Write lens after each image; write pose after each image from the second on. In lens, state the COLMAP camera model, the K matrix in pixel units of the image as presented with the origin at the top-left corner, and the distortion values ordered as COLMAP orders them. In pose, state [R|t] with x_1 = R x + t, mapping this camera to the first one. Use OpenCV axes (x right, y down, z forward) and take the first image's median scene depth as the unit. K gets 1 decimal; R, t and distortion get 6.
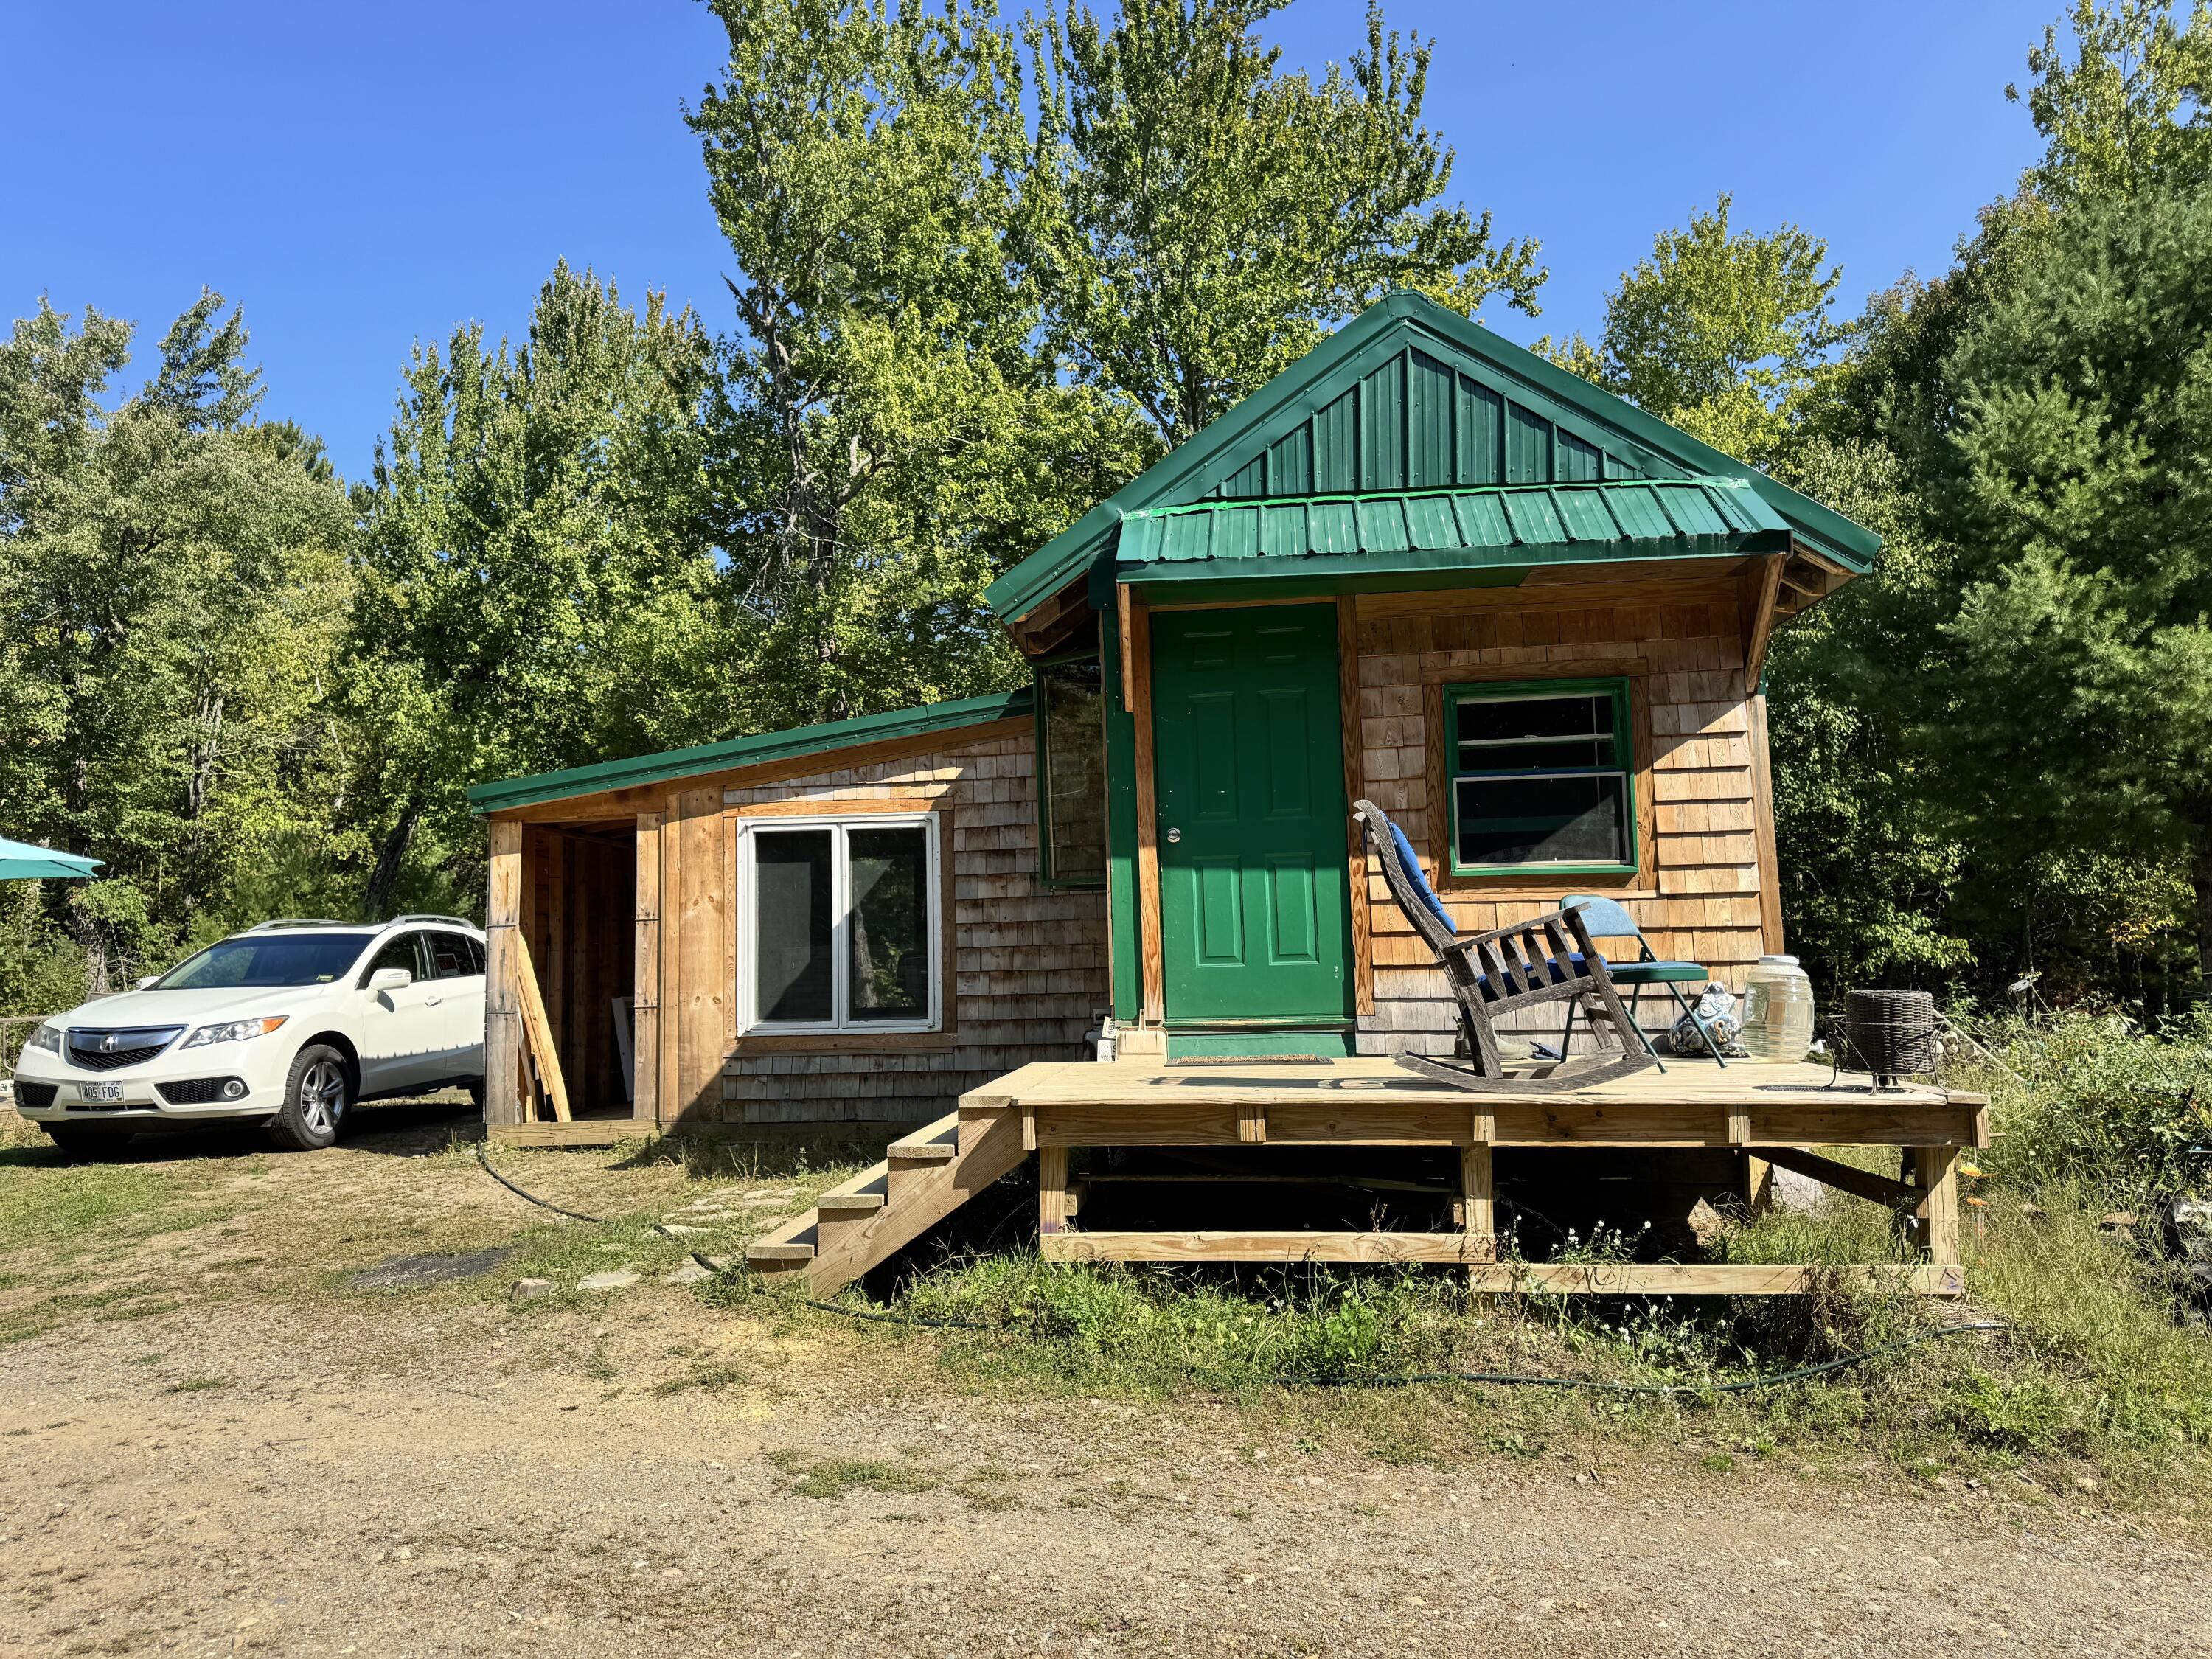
lens RADIAL K [[1609.9, 0, 1107.5], [0, 1609.9, 791.7], [0, 0, 1]] dist [0.005315, -0.000886]
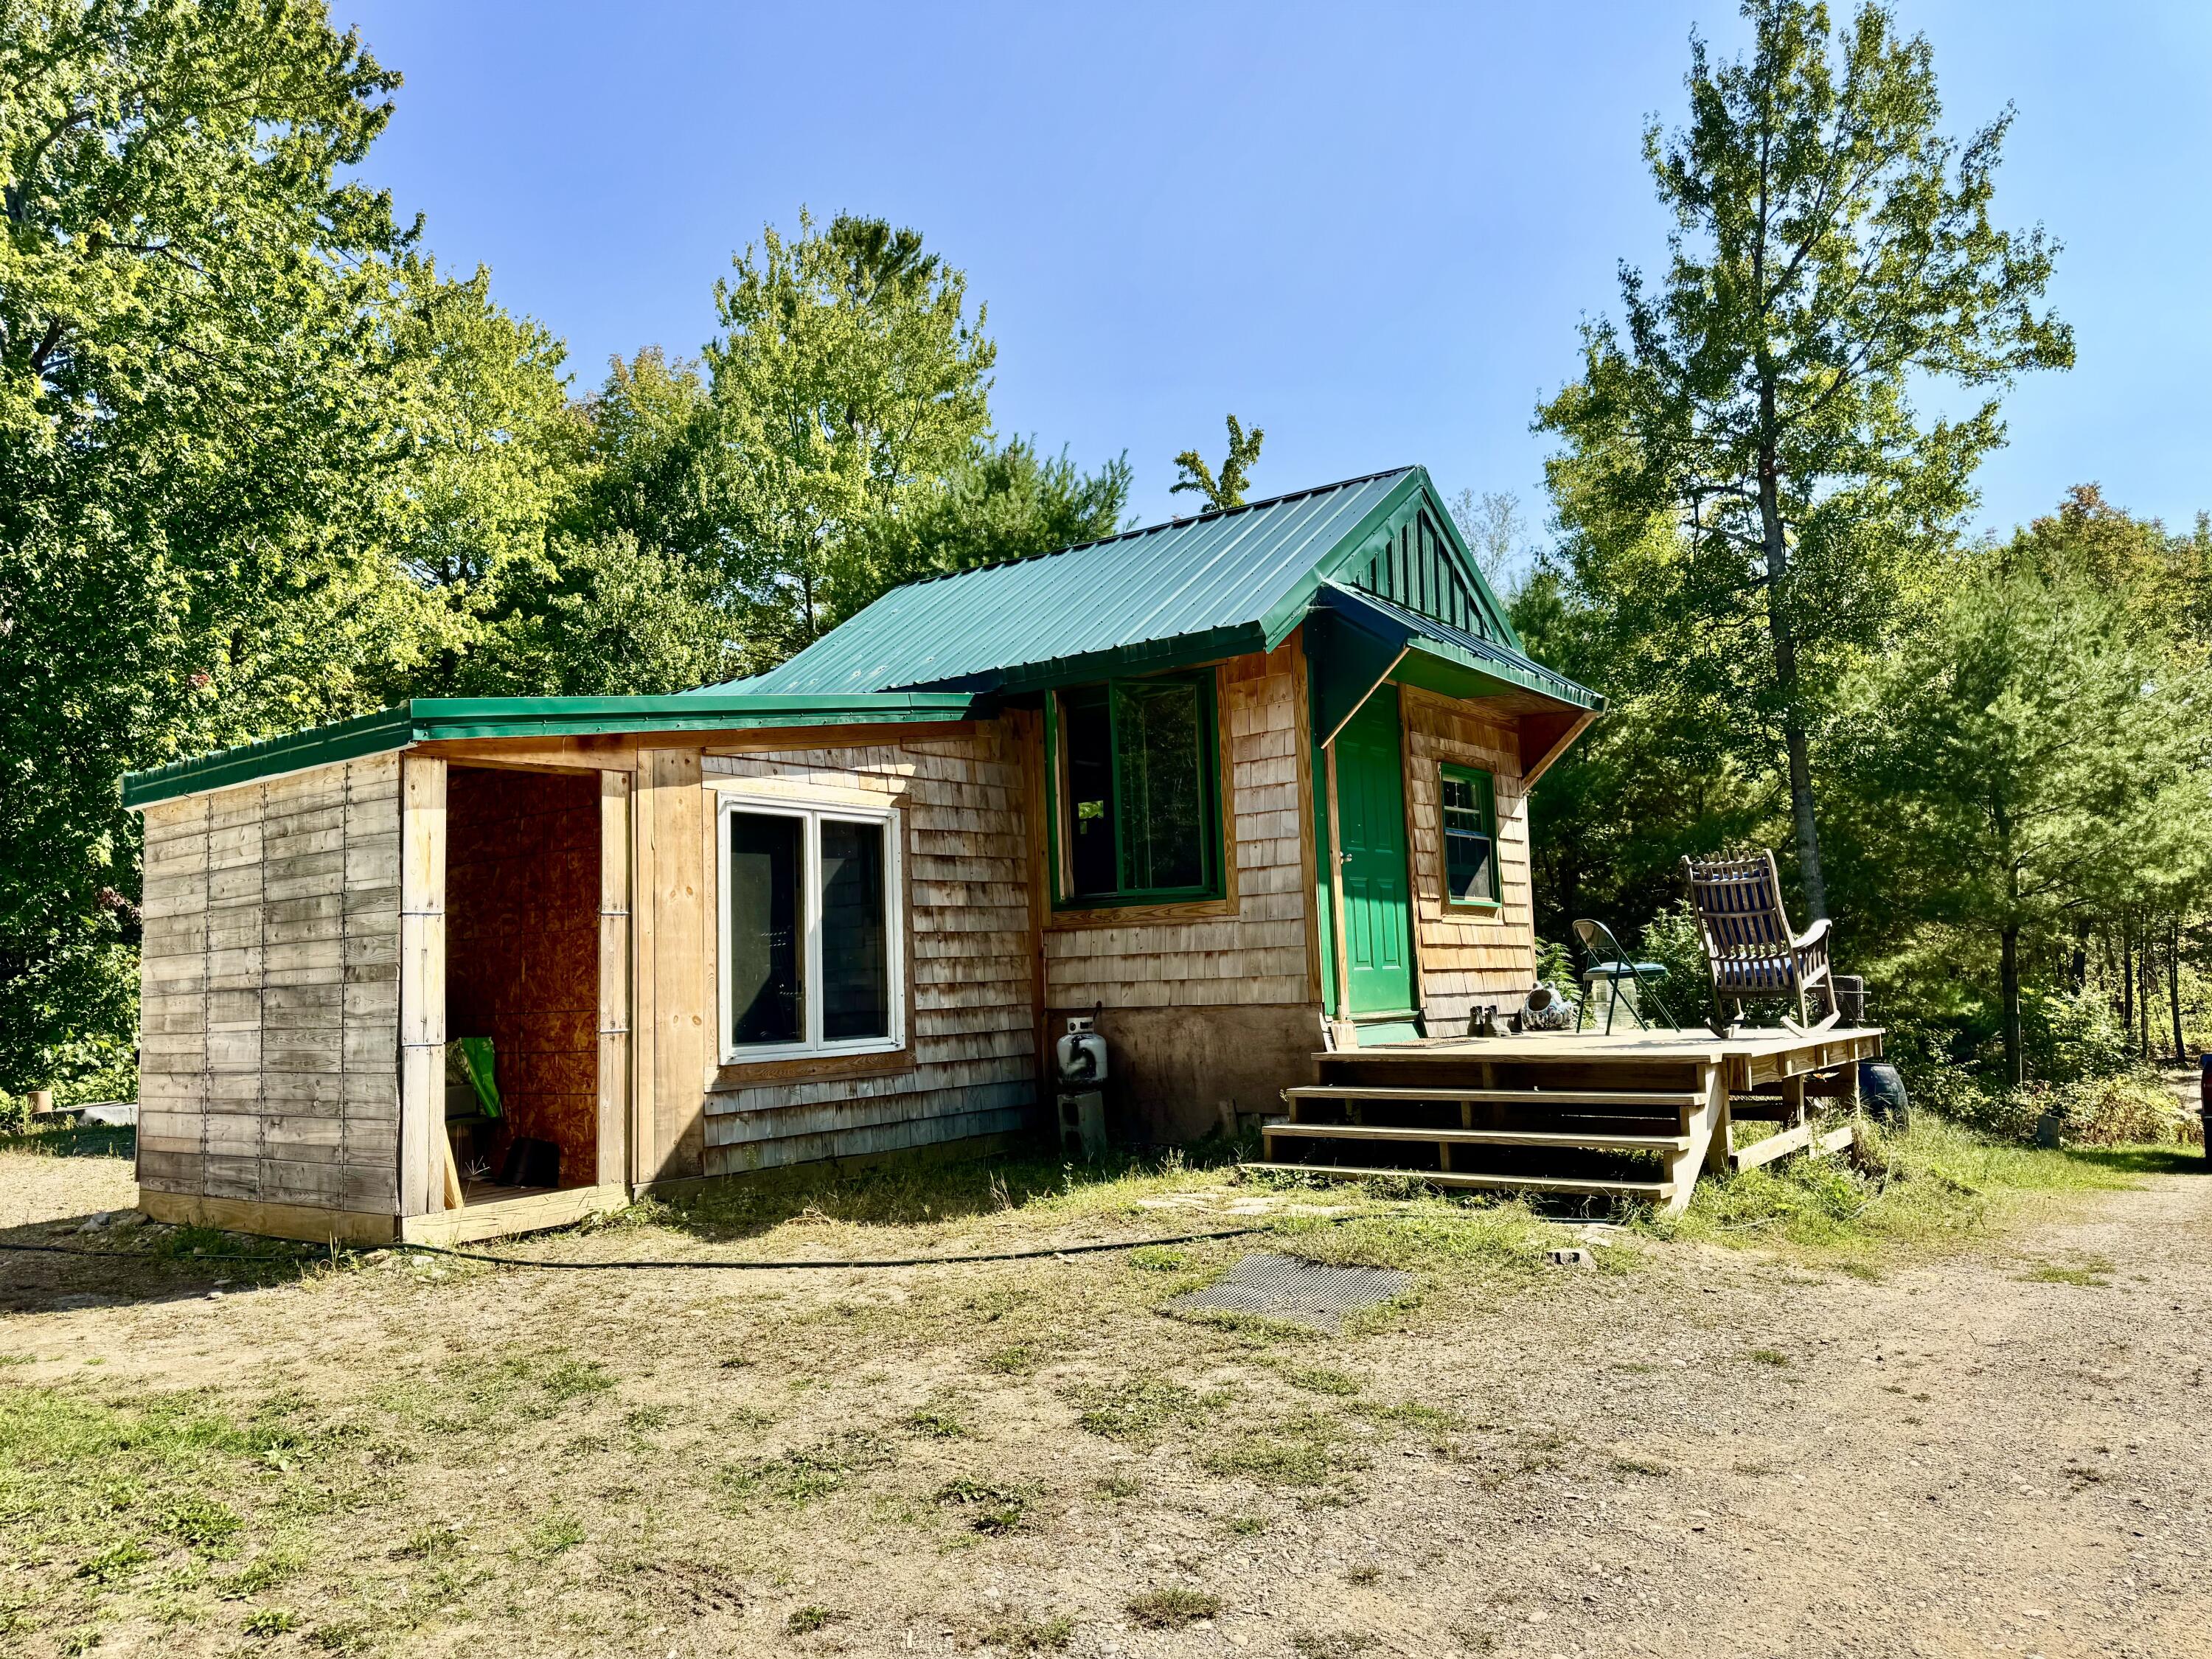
lens RADIAL K [[1549.5, 0, 1106.0], [0, 1549.5, 829.5], [0, 0, 1]] dist [0.068254, -0.102252]
pose [[0.506485, 0.090156, 0.857522, -0.801370], [-0.073400, 0.995417, -0.061301, 0.069516], [-0.859119, -0.031894, 0.510781, 0.449658]]
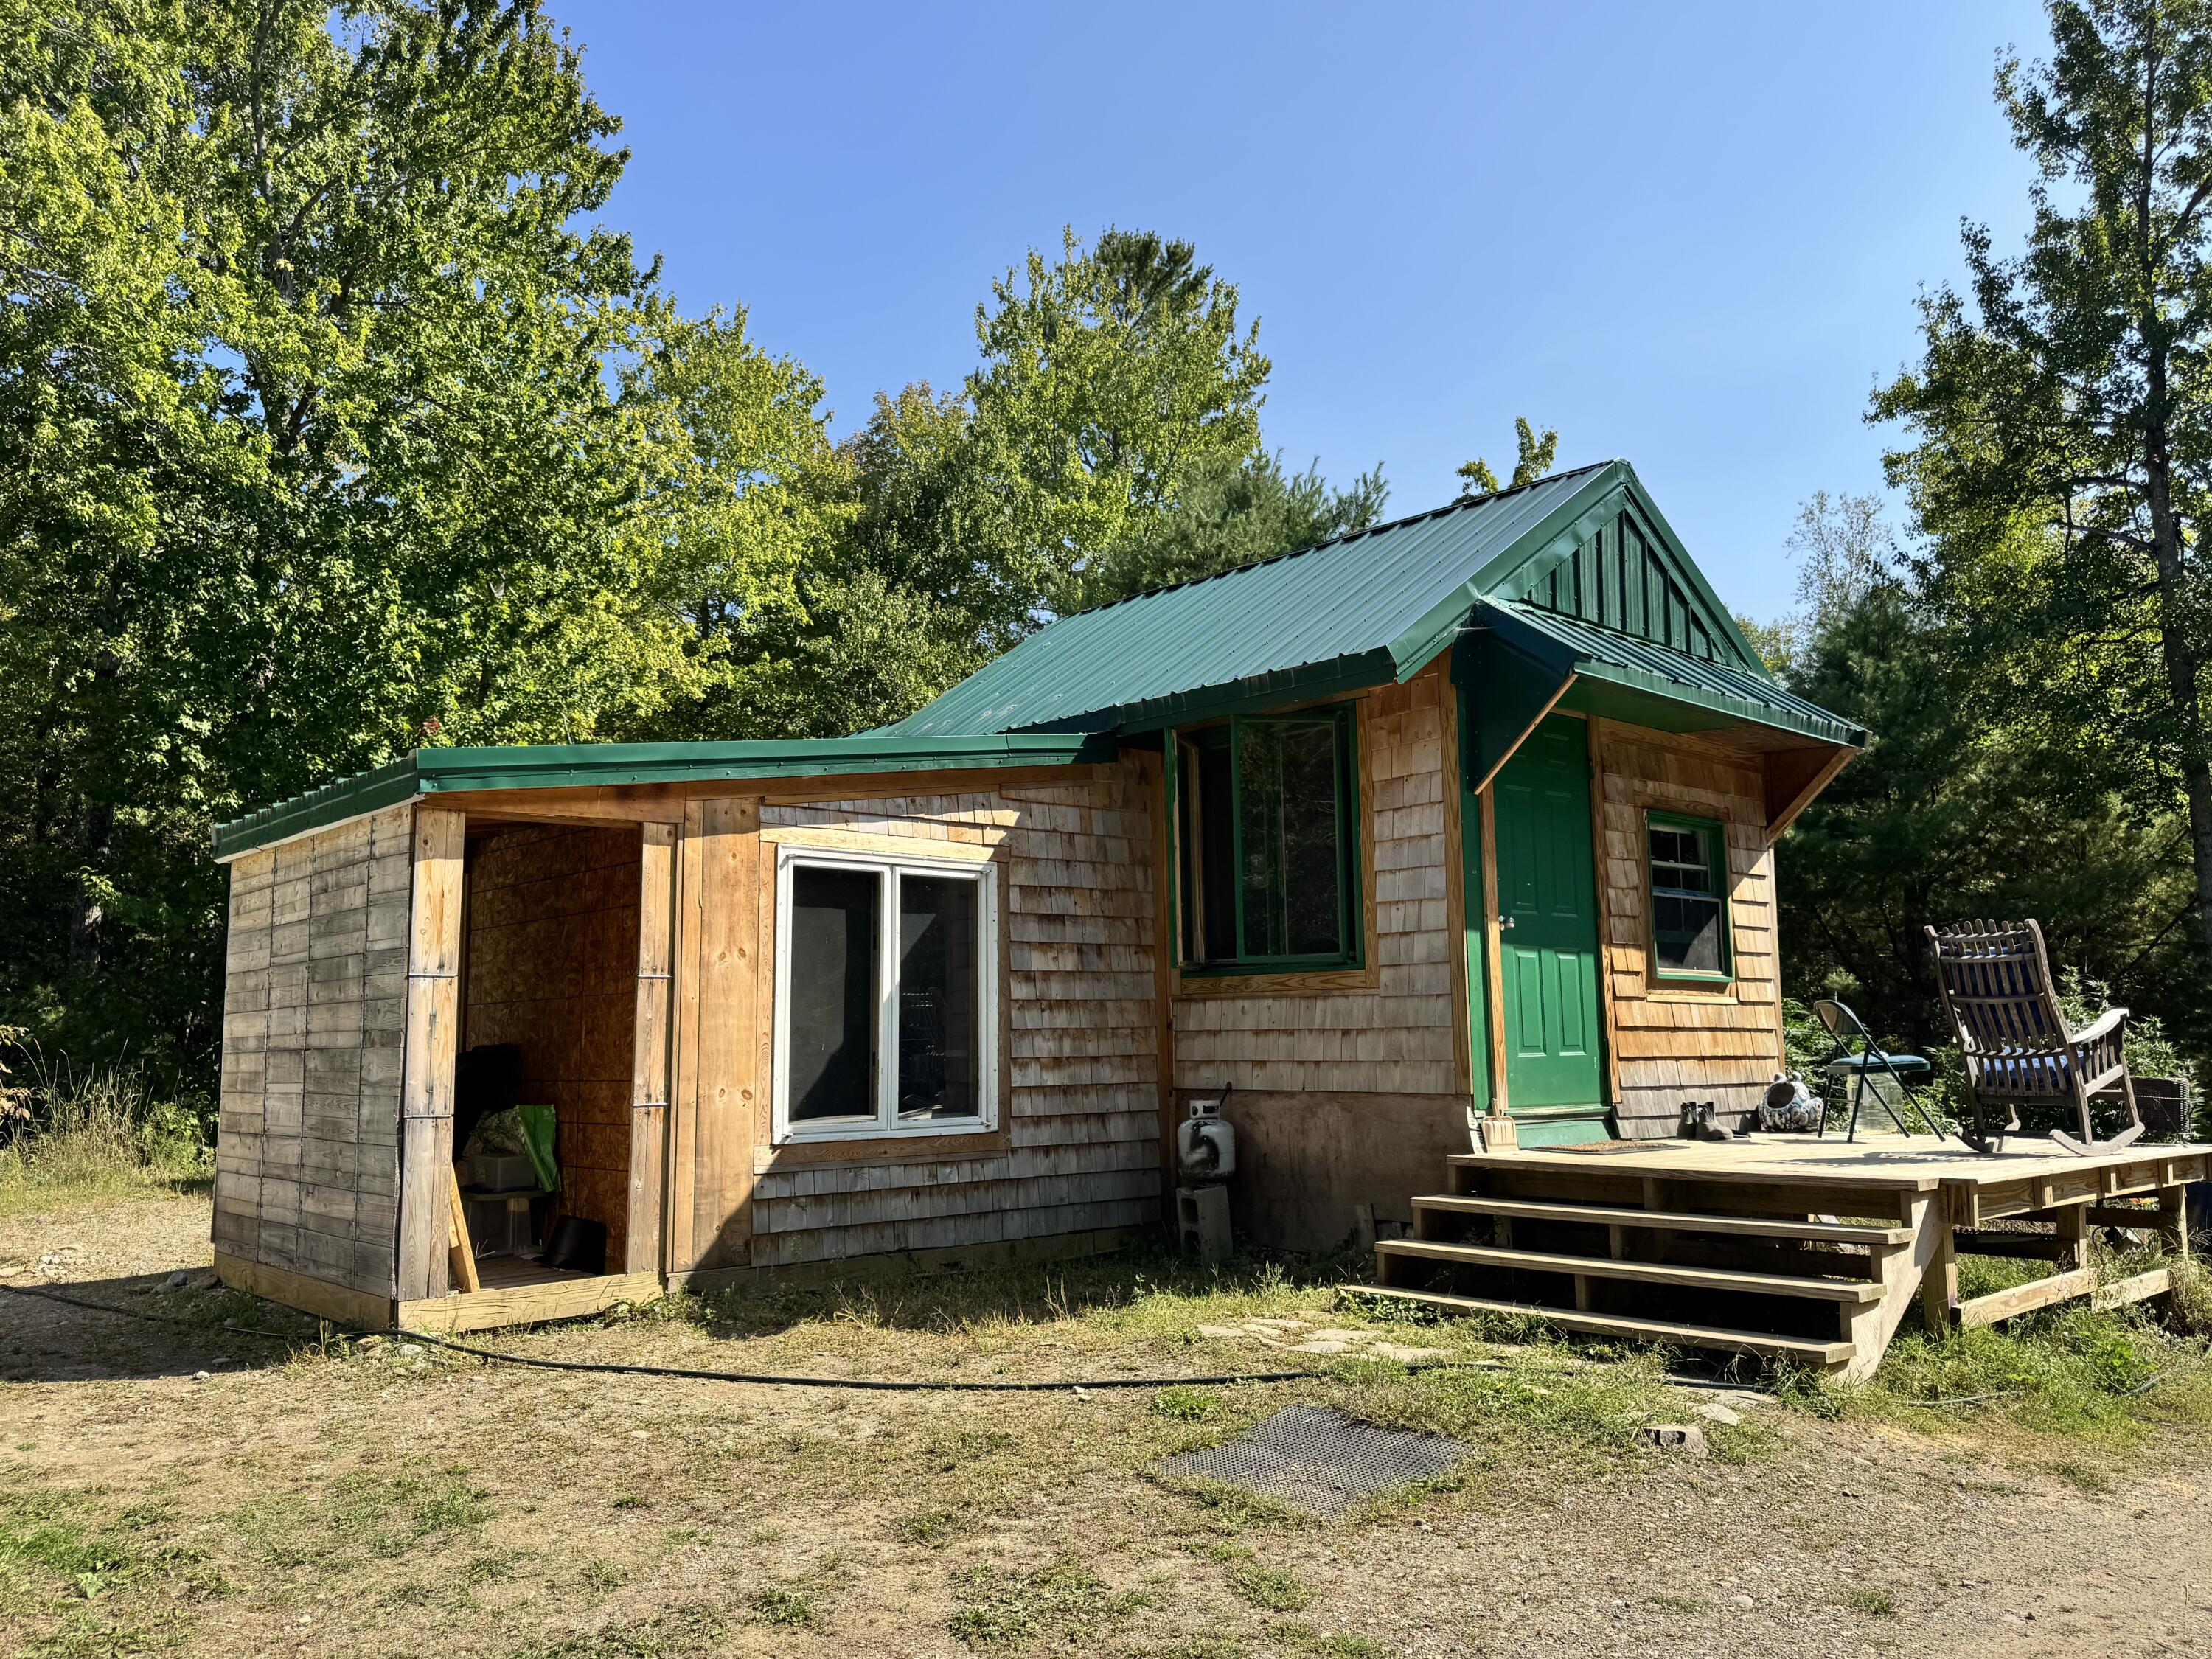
lens RADIAL K [[1656.0, 0, 1106.0], [0, 1656.0, 829.5], [0, 0, 1]] dist [0.050202, -0.049832]
pose [[0.656323, 0.114009, 0.745817, -0.704782], [-0.089132, 0.993311, -0.073407, 0.052816], [-0.749197, -0.018298, 0.662094, 0.396538]]
